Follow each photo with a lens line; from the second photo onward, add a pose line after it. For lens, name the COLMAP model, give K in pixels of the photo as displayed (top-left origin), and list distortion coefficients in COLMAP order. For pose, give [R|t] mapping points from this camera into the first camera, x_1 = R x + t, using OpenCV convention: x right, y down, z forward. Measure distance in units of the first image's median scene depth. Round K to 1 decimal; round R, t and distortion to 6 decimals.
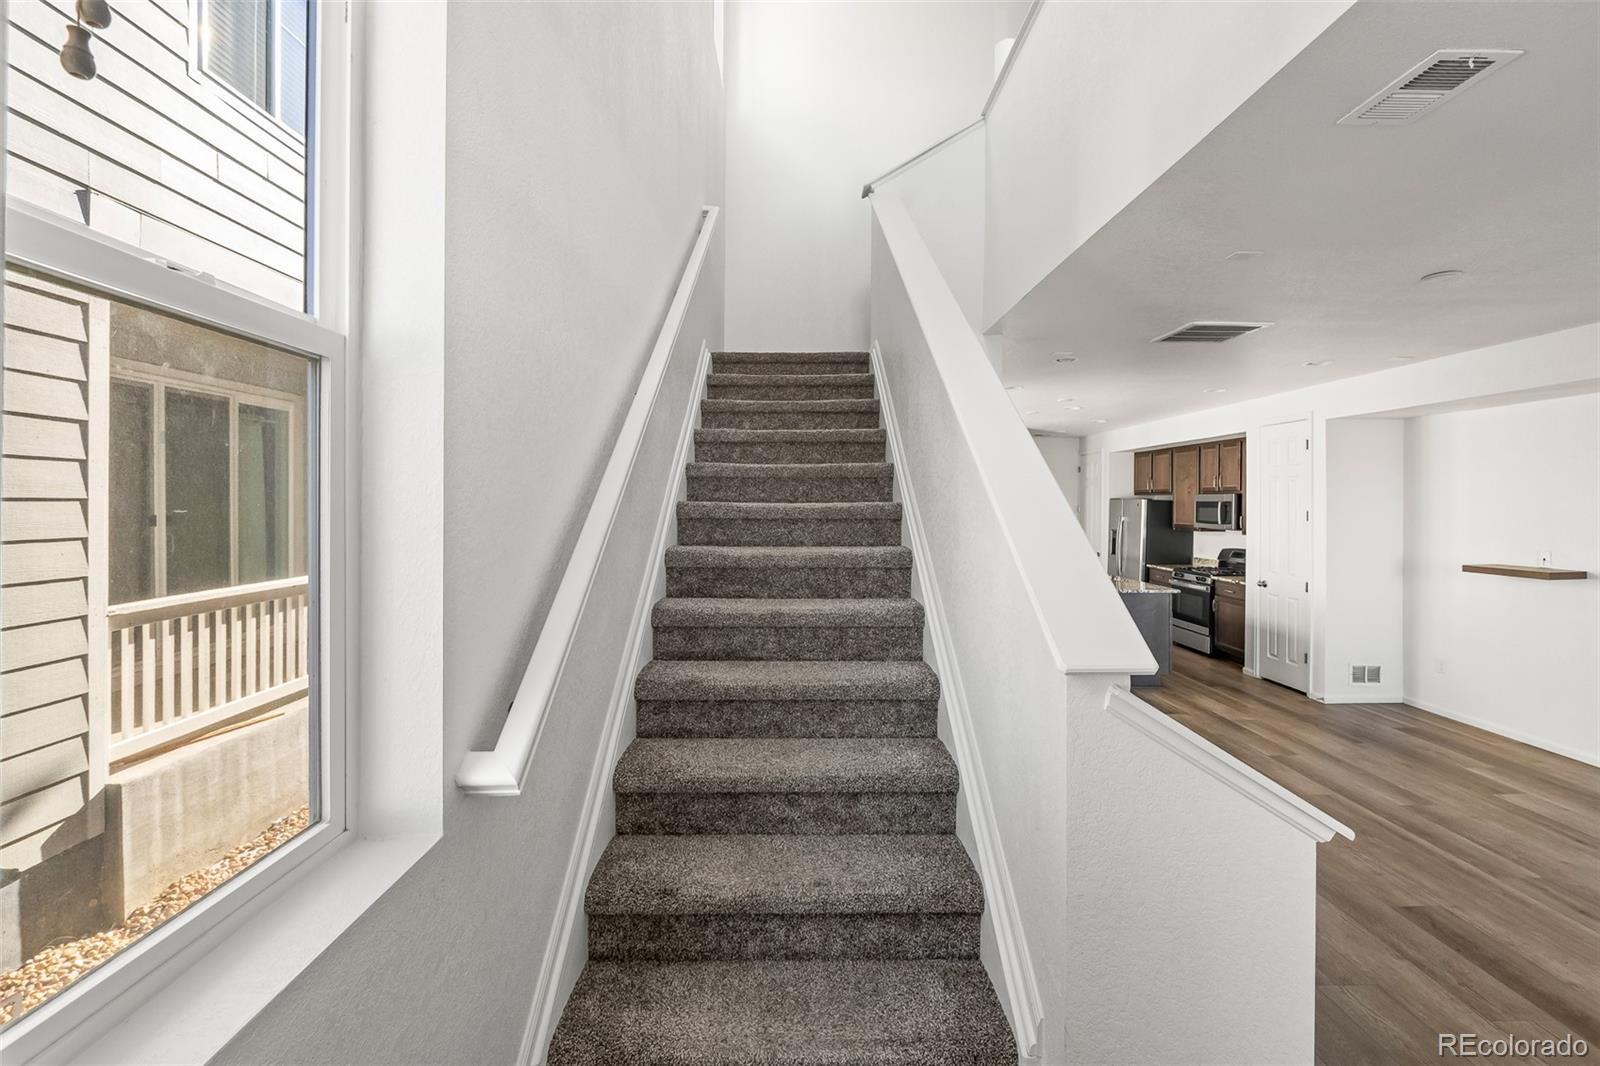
lens RADIAL K [[682.2, 0, 801.3], [0, 682.2, 502.8], [0, 0, 1]] dist [-0.007356, -0.000355]
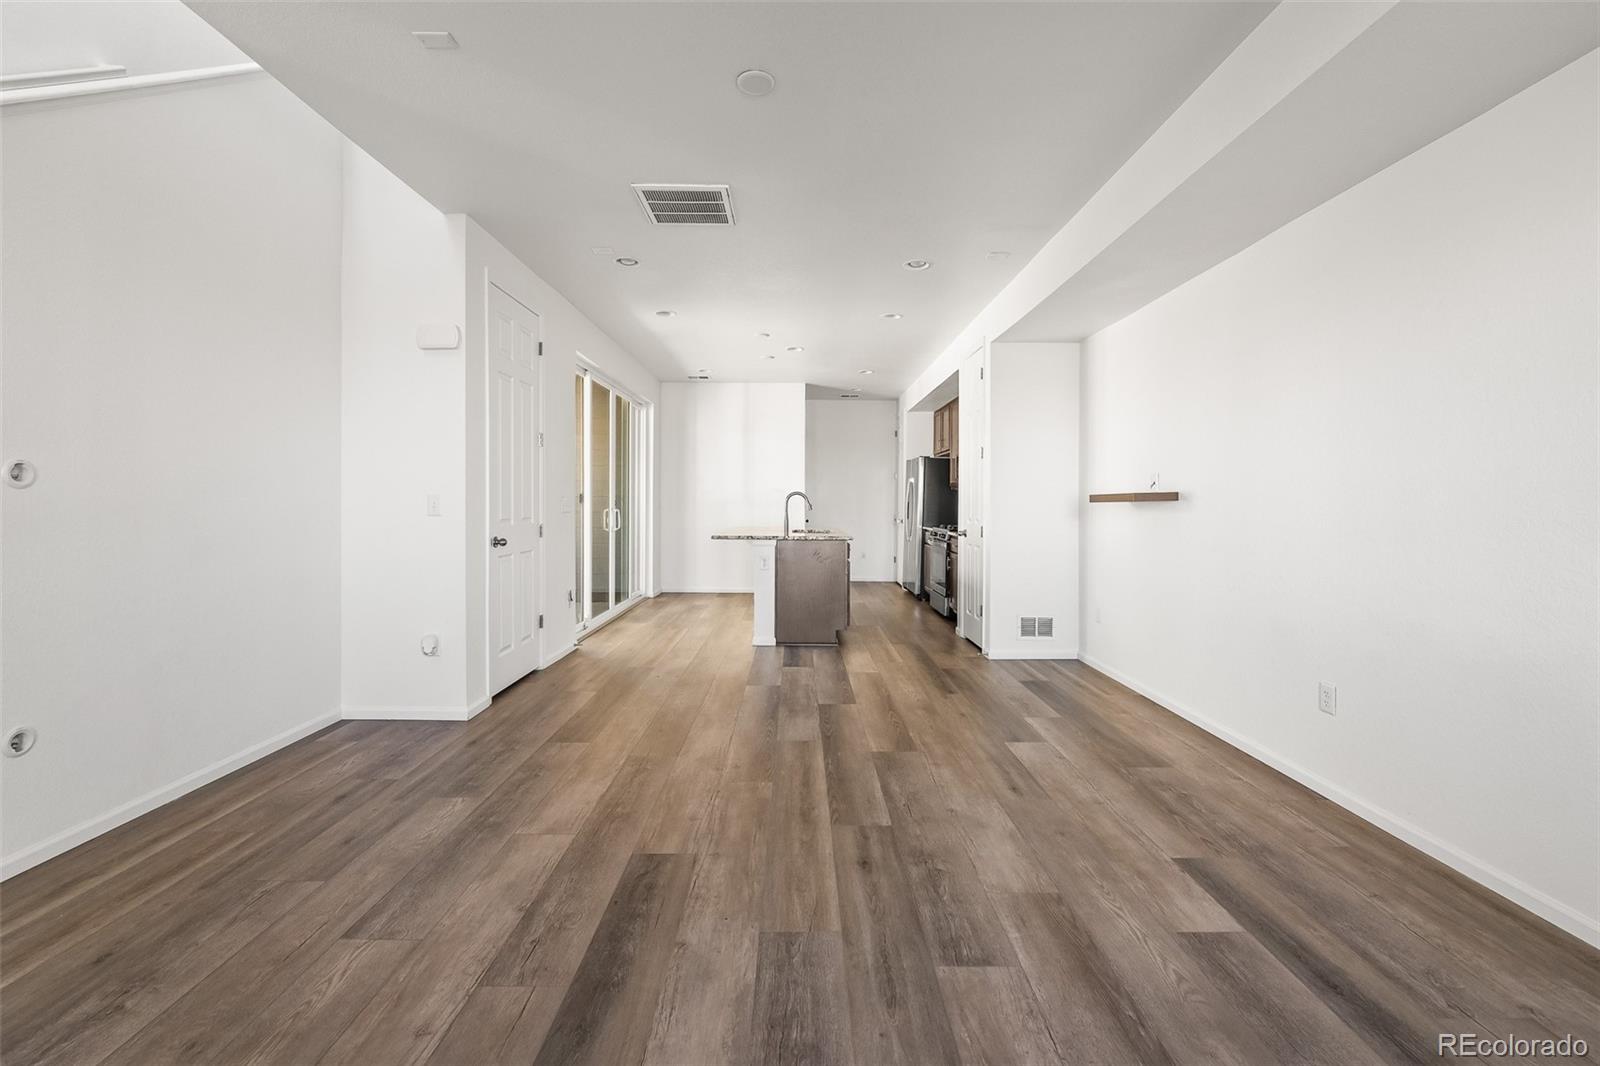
lens RADIAL K [[682.2, 0, 801.3], [0, 682.2, 502.8], [0, 0, 1]] dist [-0.007356, -0.000355]
pose [[0.999965, 0.000686, -0.008395, 0.426490], [-0.000700, 0.999998, -0.001646, 0.072936], [0.008394, 0.001652, 0.999963, 0.078167]]
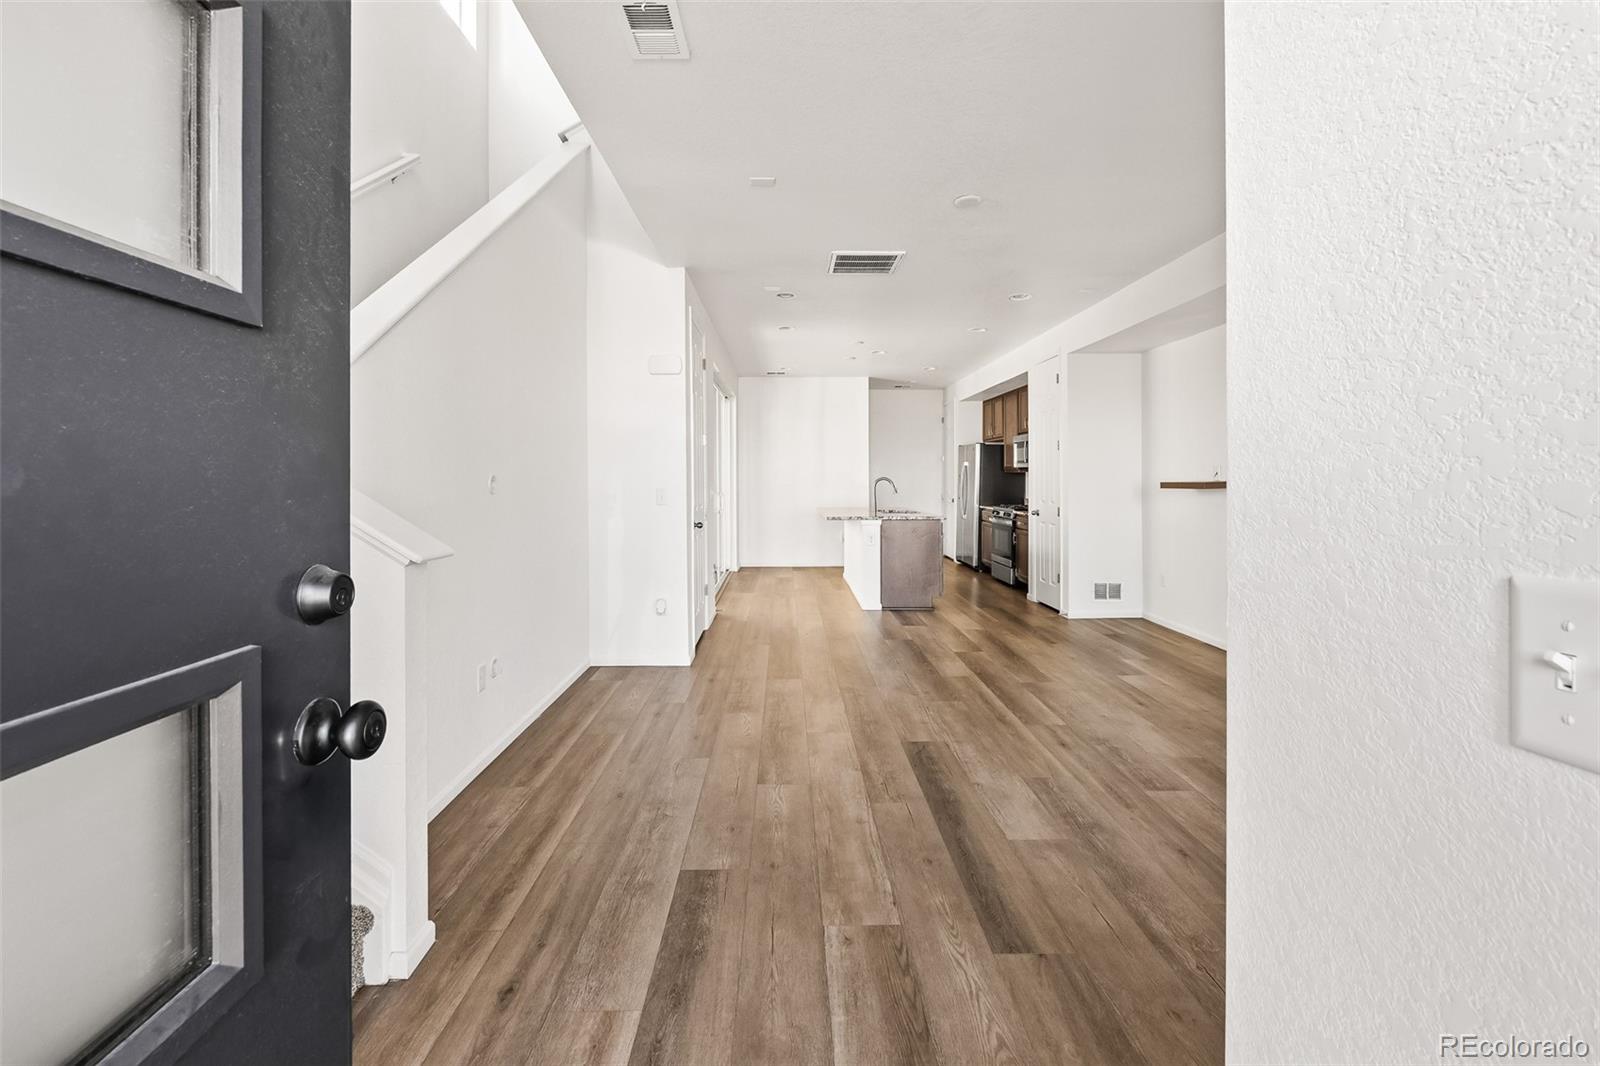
lens RADIAL K [[691.3, 0, 795.0], [0, 691.3, 478.6], [0, 0, 1]] dist [-0.010670, -0.000645]
pose [[0.999974, -0.007245, -0.000346, 0.274689], [0.007245, 0.999974, -0.000436, 0.057898], [0.000349, 0.000433, 1.000000, -0.071858]]
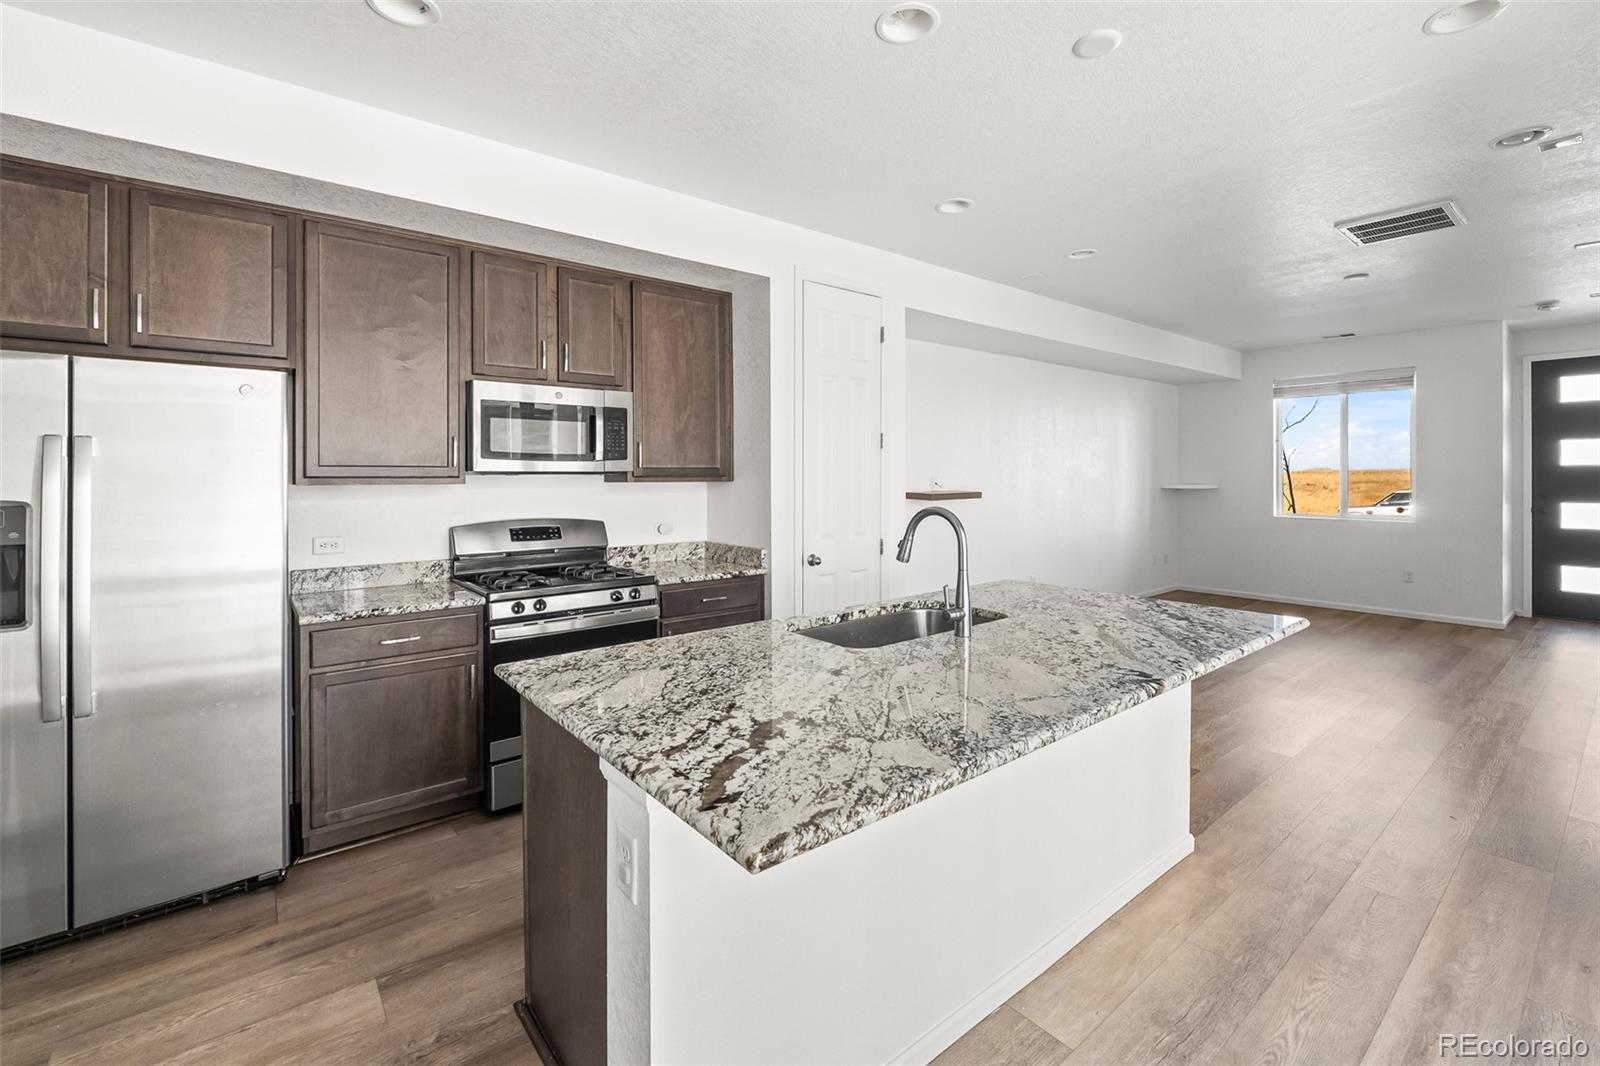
lens RADIAL K [[691.3, 0, 795.0], [0, 691.3, 478.6], [0, 0, 1]] dist [-0.010670, -0.000645]
pose [[-0.610847, -0.007830, 0.791710, 0.211320], [0.001348, 0.999939, 0.010930, 0.040710], [-0.791747, 0.007744, -0.610800, 1.240445]]
